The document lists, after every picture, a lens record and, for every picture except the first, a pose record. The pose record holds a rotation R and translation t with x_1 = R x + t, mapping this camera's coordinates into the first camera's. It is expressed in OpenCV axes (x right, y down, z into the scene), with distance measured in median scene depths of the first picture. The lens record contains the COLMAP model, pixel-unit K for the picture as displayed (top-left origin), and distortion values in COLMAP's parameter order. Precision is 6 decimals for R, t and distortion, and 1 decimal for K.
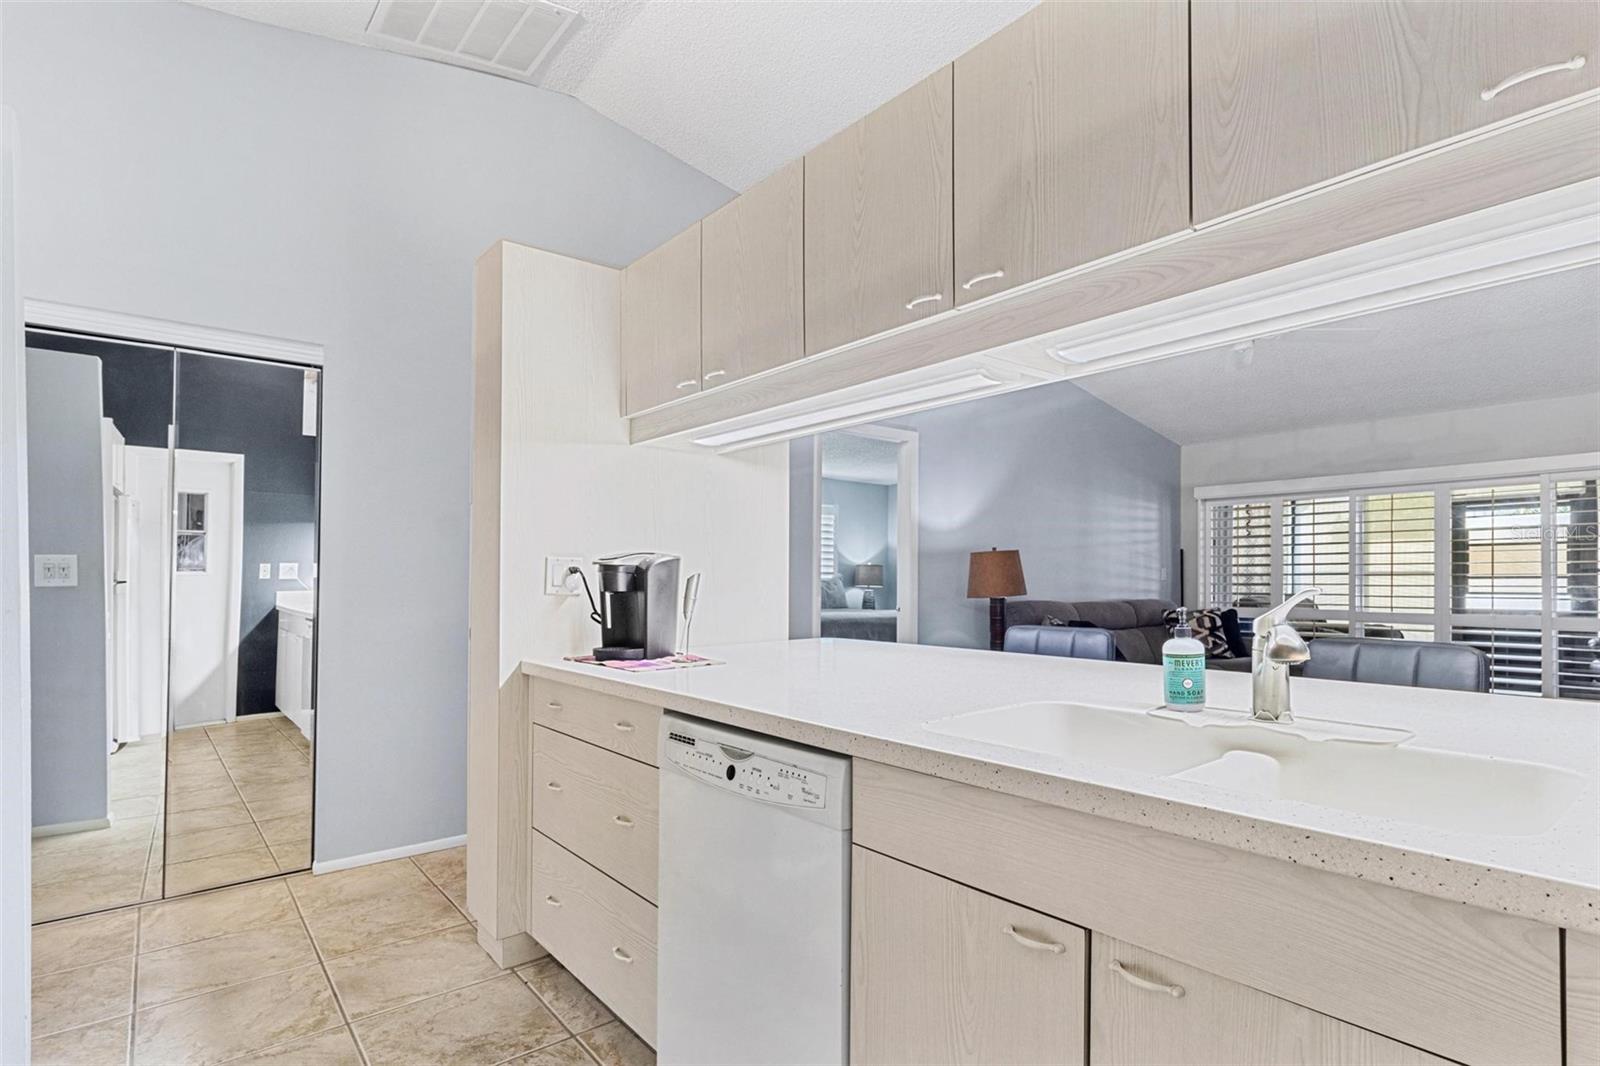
lens RADIAL K [[782.8, 0, 814.6], [0, 782.8, 576.4], [0, 0, 1]] dist [0.001911, 0.000296]
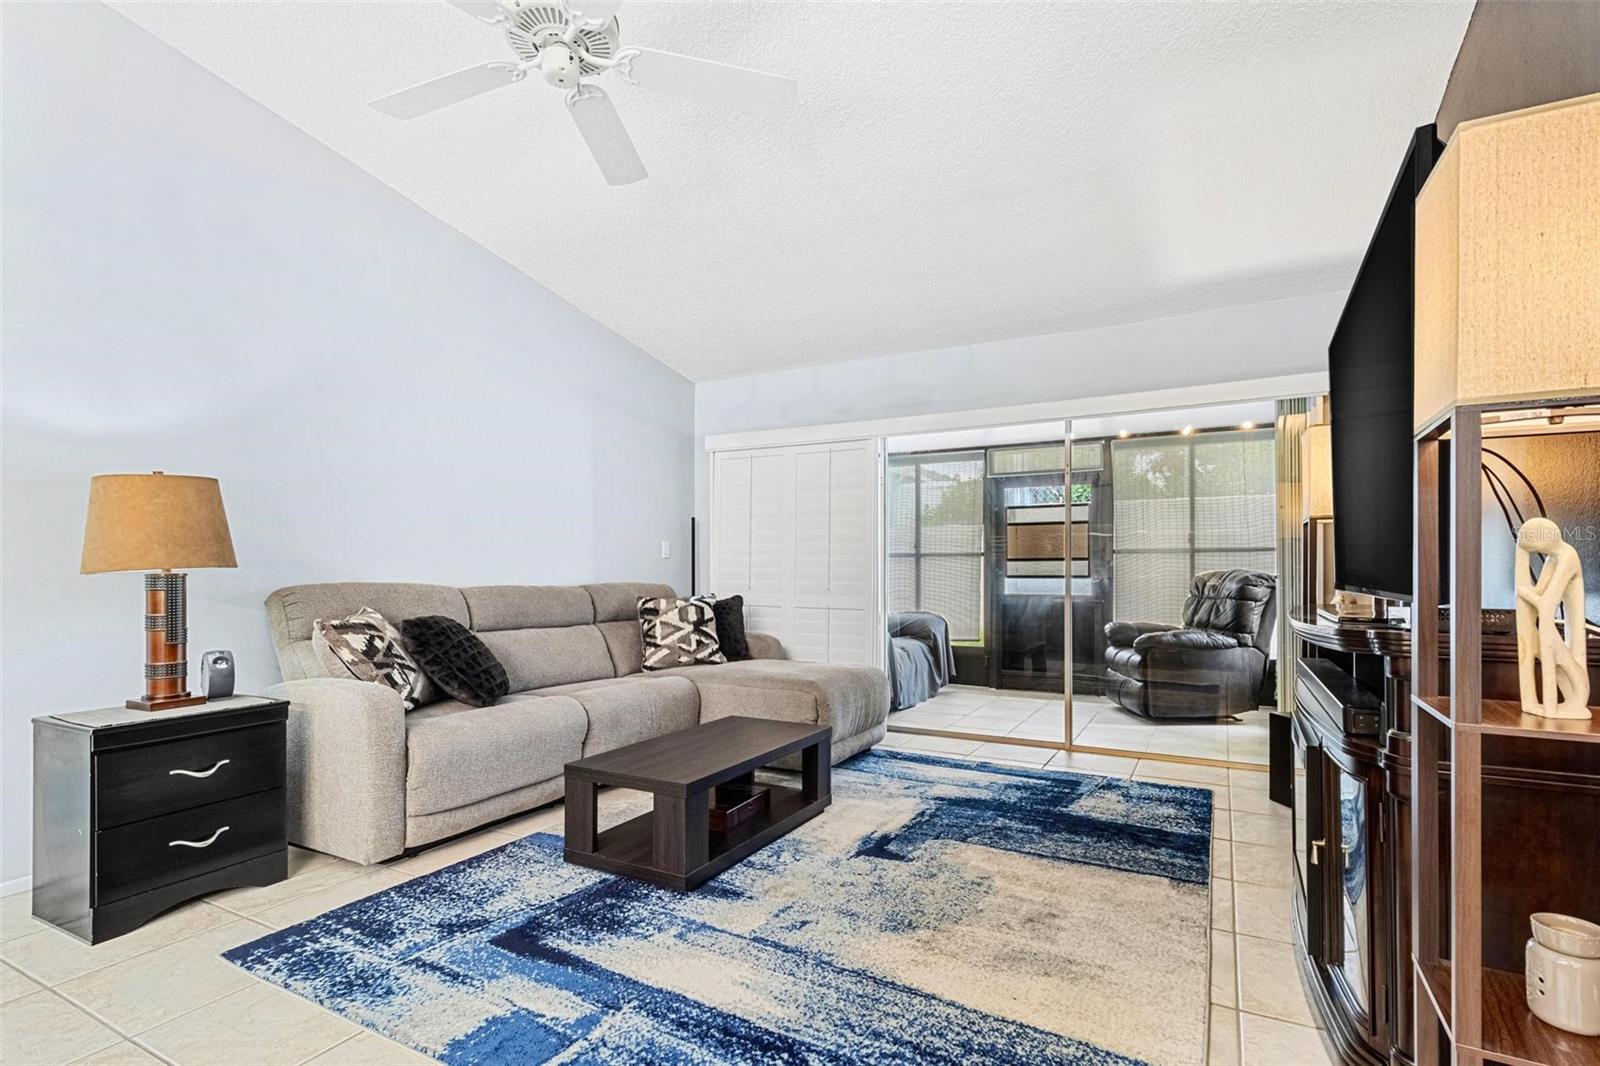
lens RADIAL K [[771.5, 0, 802.9], [0, 771.5, 565.3], [0, 0, 1]] dist [0.003588, 0.000295]
pose [[0.928171, 0.004065, 0.372131, 0.323335], [-0.001059, 0.999965, -0.008283, 0.019390], [-0.372151, 0.007294, 0.928143, 0.298708]]
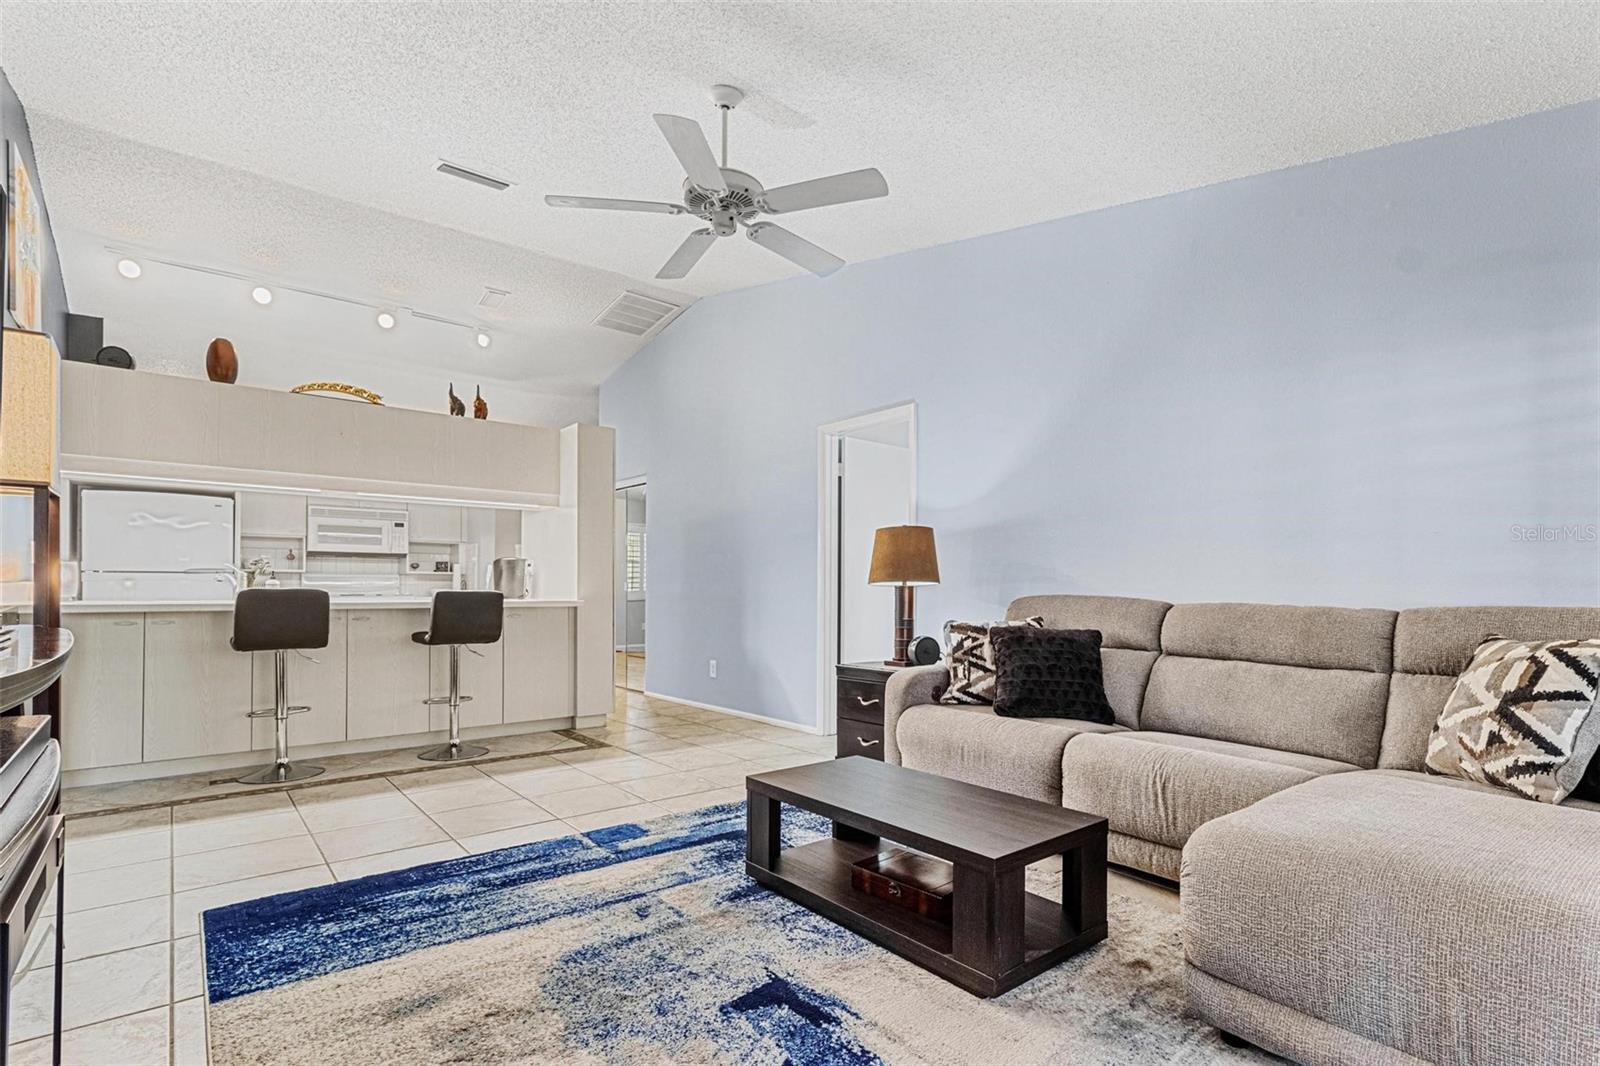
lens RADIAL K [[771.5, 0, 802.9], [0, 771.5, 565.3], [0, 0, 1]] dist [0.003588, 0.000295]
pose [[-0.008852, -0.028671, -0.999550, 0.804859], [-0.005960, 0.999573, -0.028618, 0.022988], [0.999943, 0.005704, -0.009019, 0.687648]]
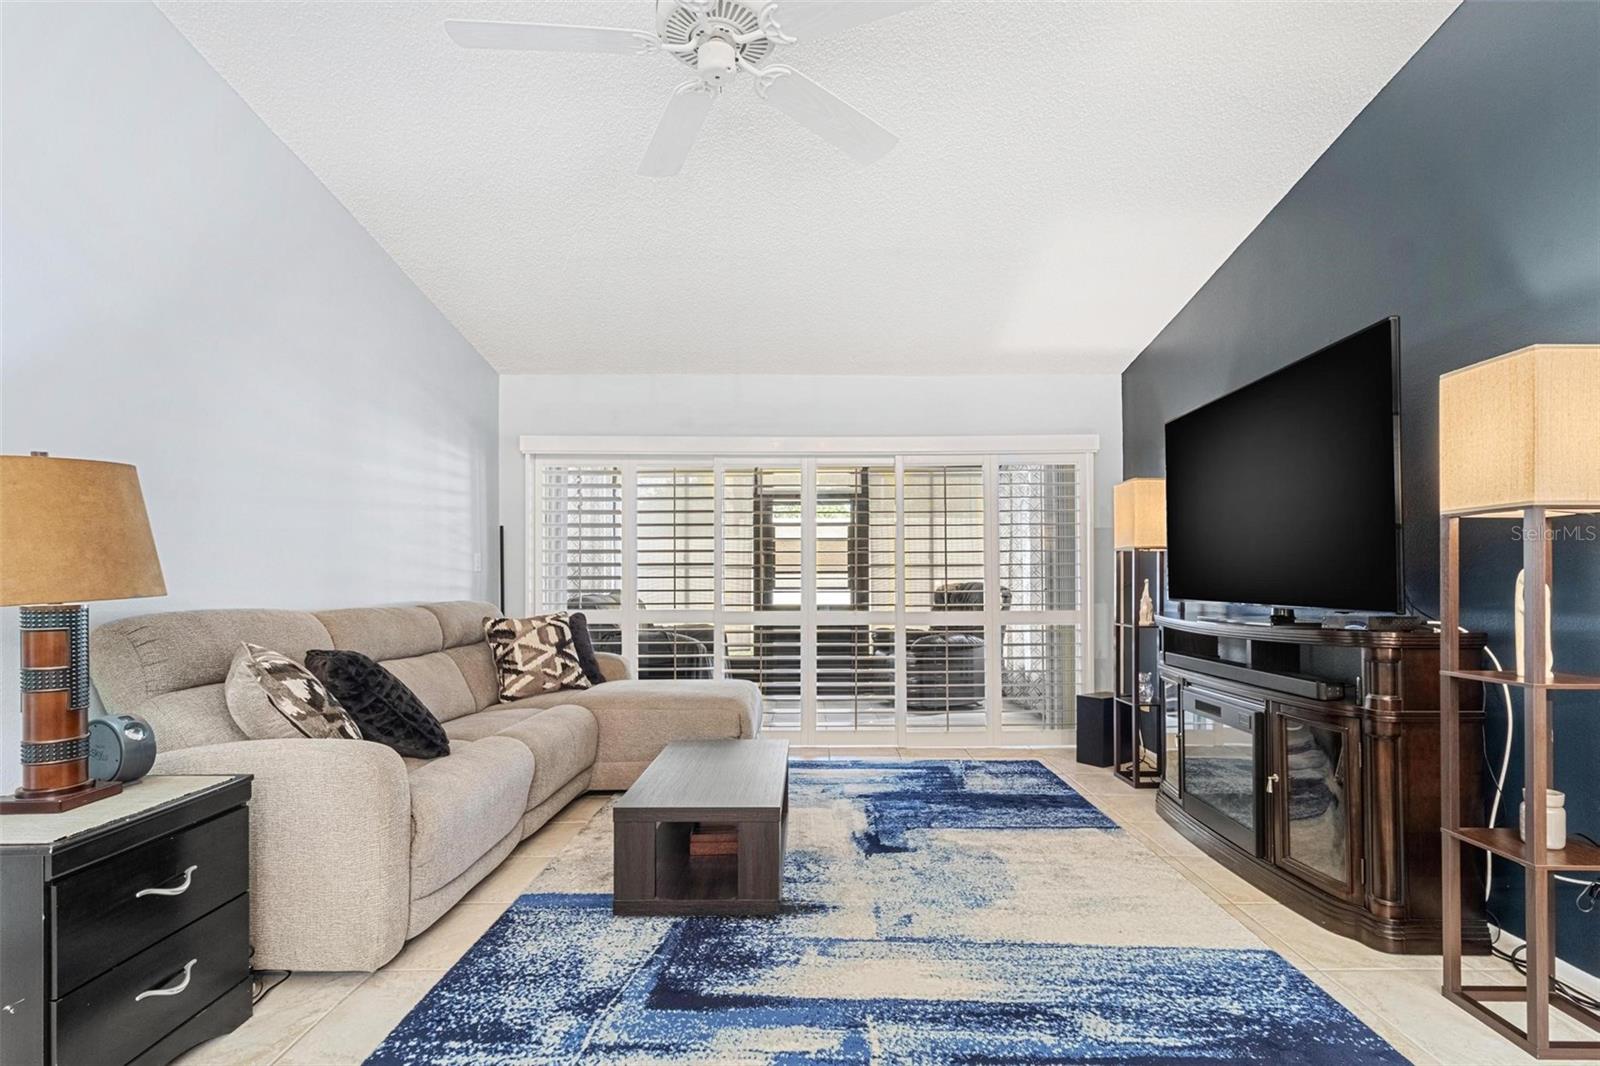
lens RADIAL K [[782.8, 0, 814.6], [0, 782.8, 576.4], [0, 0, 1]] dist [0.001911, 0.000296]
pose [[0.633806, 0.001340, 0.773490, 0.134415], [0.001599, 0.999994, -0.003042, 0.012337], [-0.773490, 0.003165, 0.633801, 0.411093]]
